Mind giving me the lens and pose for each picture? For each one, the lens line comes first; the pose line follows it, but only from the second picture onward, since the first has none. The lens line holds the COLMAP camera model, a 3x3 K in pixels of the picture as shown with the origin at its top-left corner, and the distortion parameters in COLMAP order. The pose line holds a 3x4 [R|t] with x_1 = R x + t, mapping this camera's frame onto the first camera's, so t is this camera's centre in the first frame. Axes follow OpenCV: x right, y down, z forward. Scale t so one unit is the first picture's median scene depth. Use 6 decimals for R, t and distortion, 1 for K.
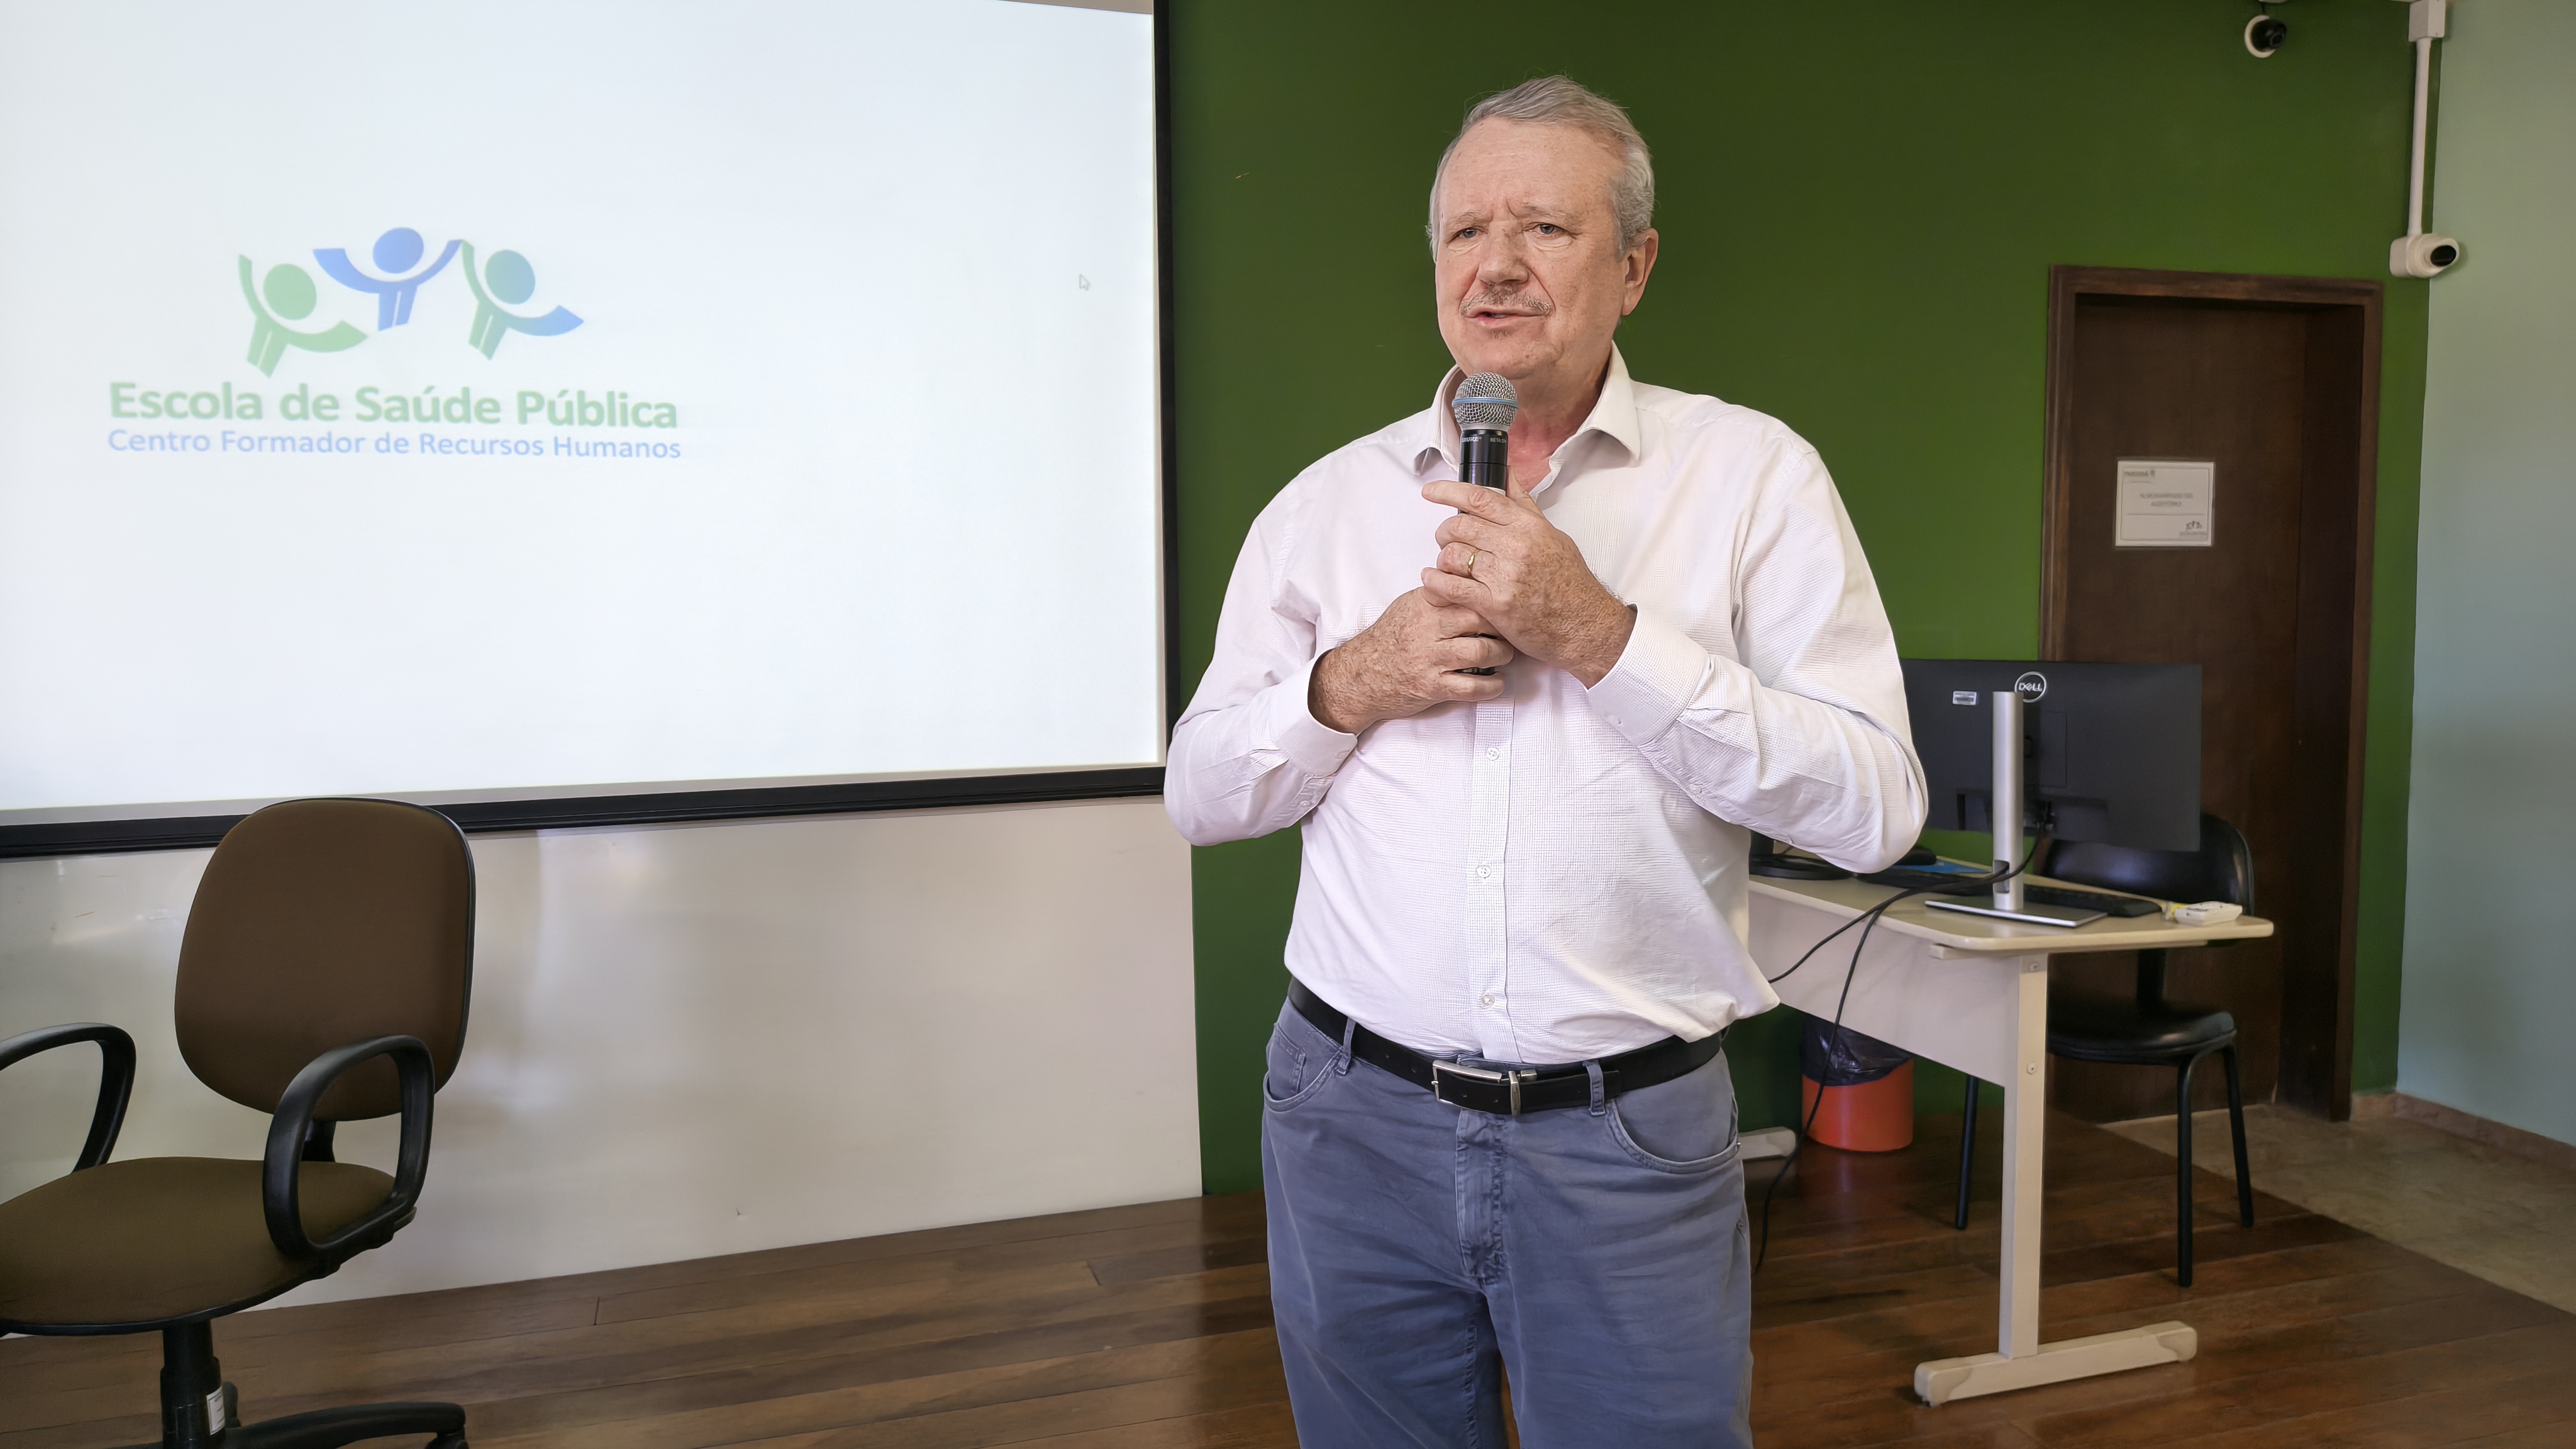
lens RADIAL K [[1755.8, 0, 1238.2], [0, 1755.8, 703.1], [0, 0, 1]] dist [0.031356, -0.041739]
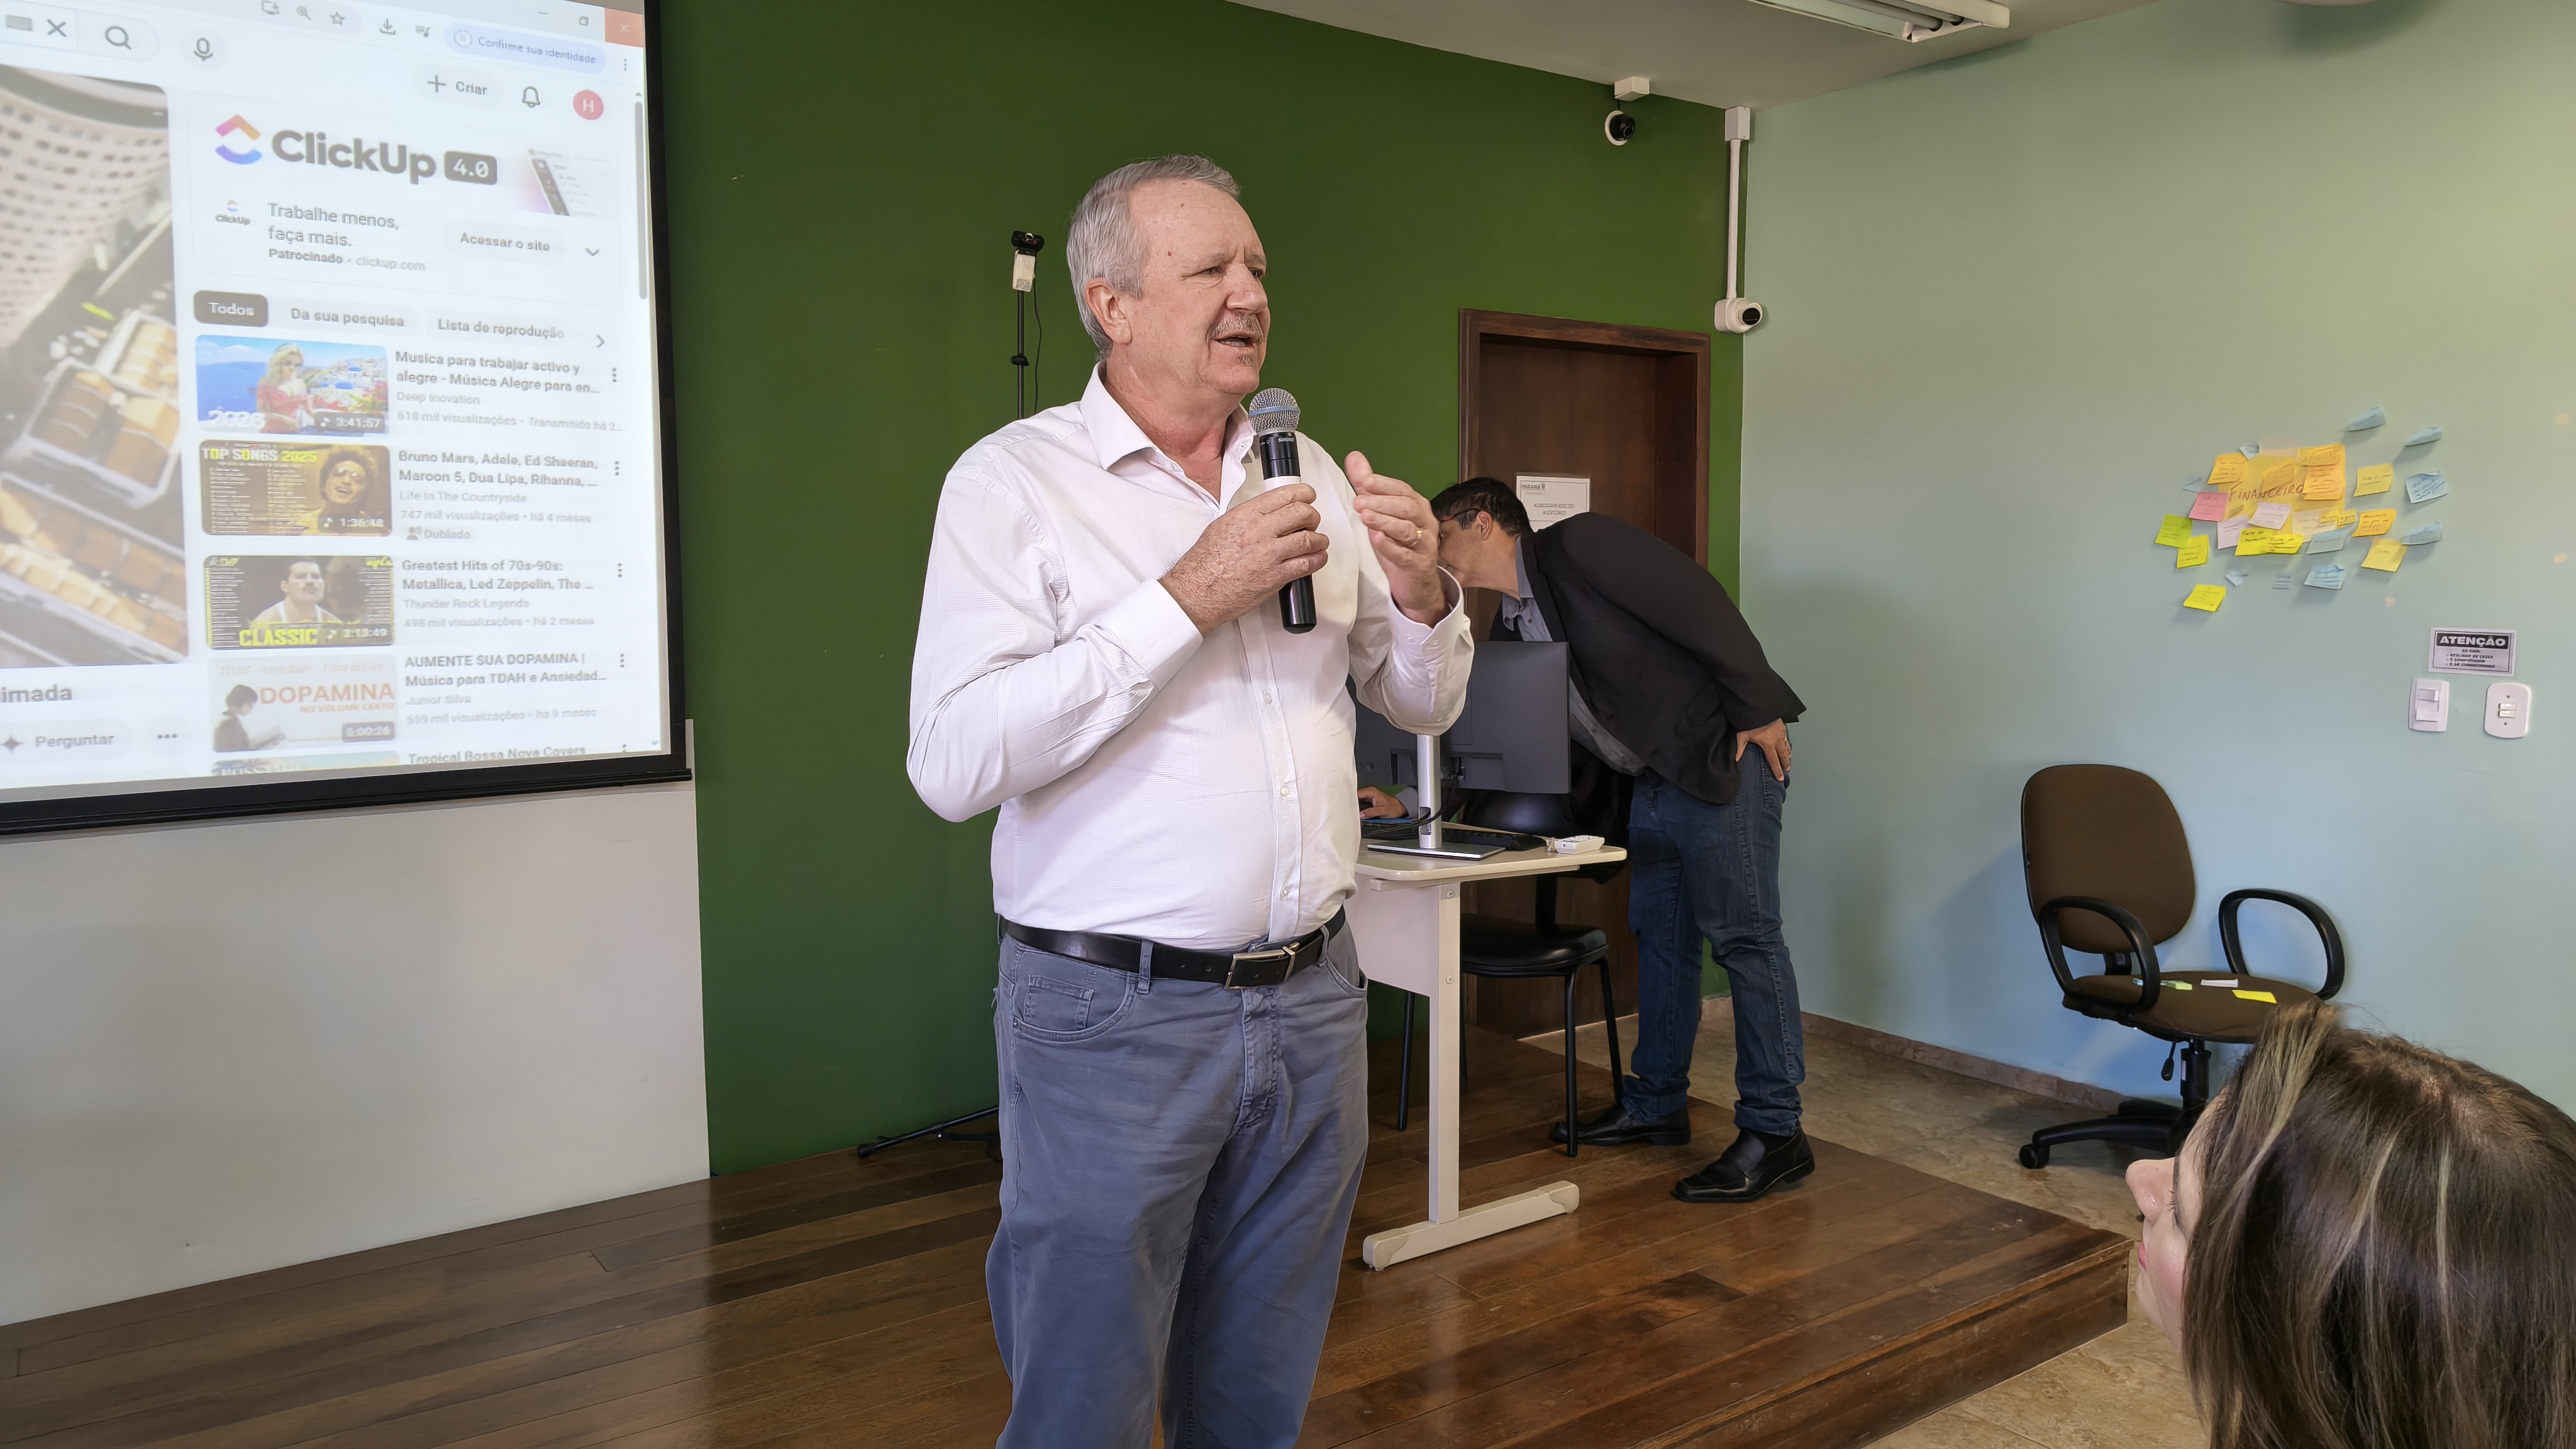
lens RADIAL K [[1755.8, 0, 1305.1], [0, 1755.8, 671.4], [0, 0, 1]] dist [0.031356, -0.041739]
pose [[0.946020, -0.011479, 0.323905, -0.025627], [0.016545, 0.999780, -0.012891, 0.009797], [-0.323685, 0.017554, 0.946002, -0.091691]]
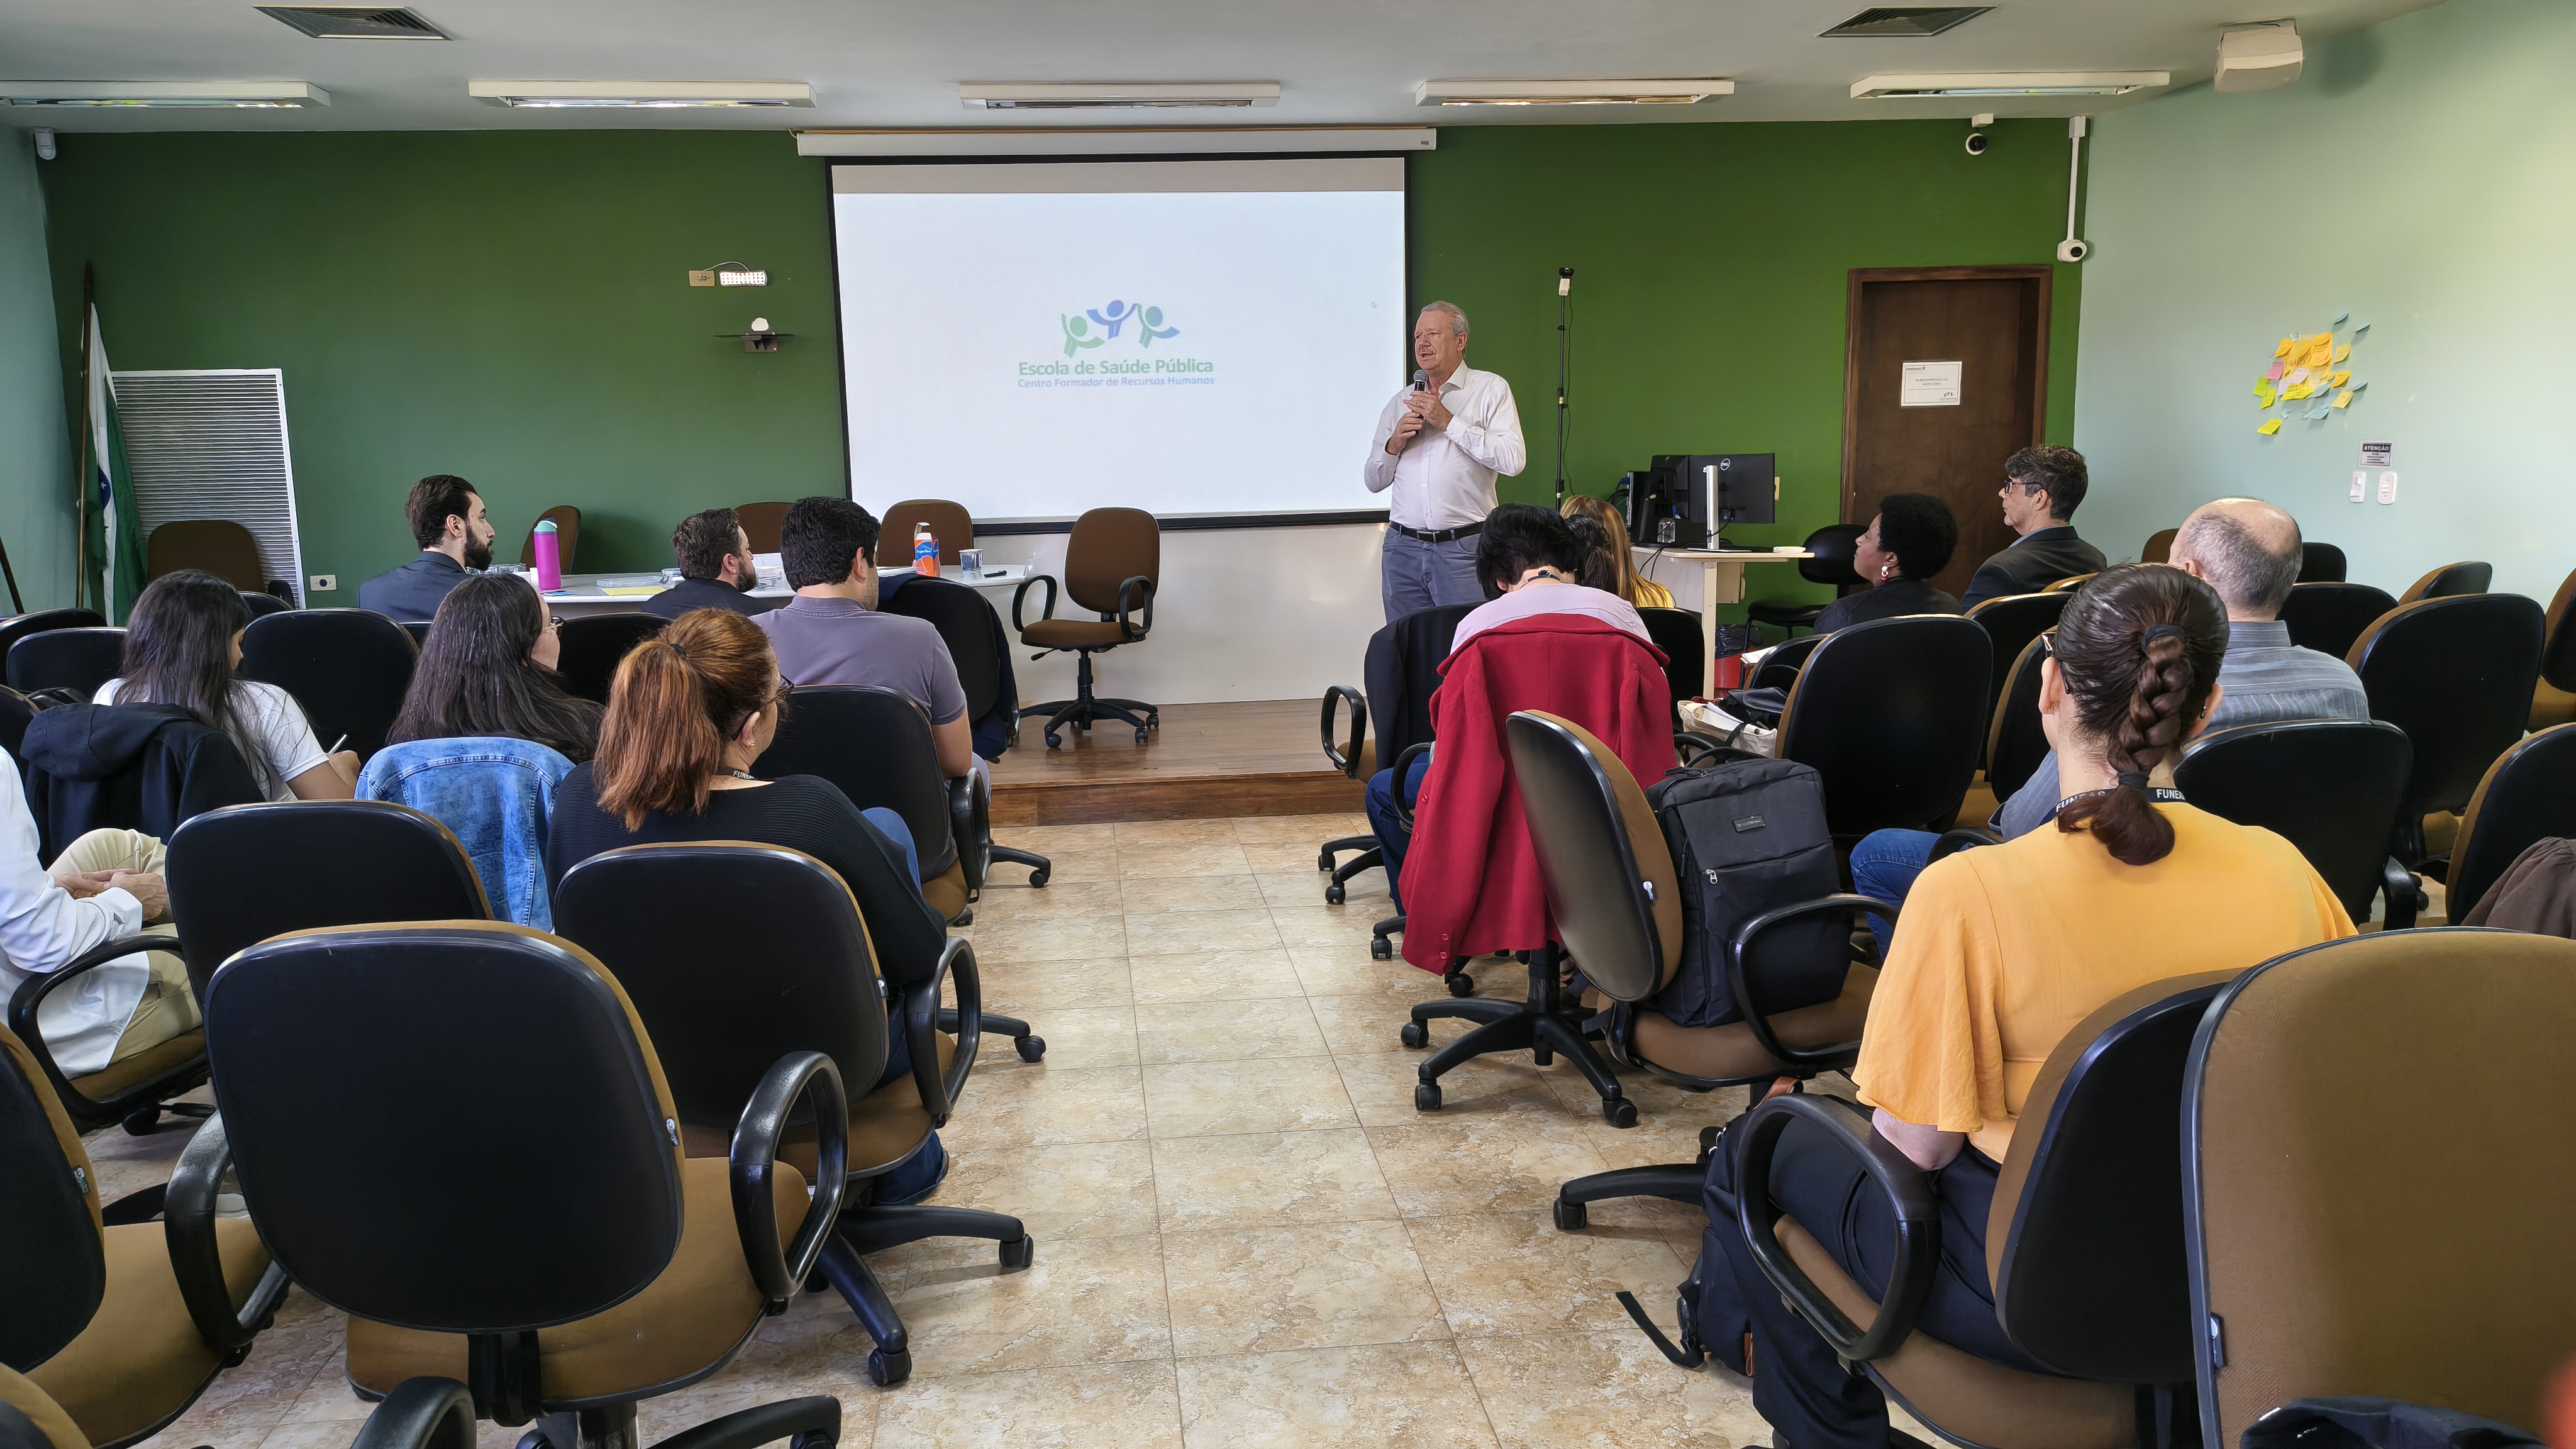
lens RADIAL K [[1755.8, 0, 1223.7], [0, 1755.8, 720.8], [0, 0, 1]] dist [0.031356, -0.041739]
pose [[0.975141, 0.021706, -0.220521, 0.280004], [-0.002778, 0.996310, 0.085786, 0.134002], [0.221570, -0.083041, 0.971602, -1.574051]]
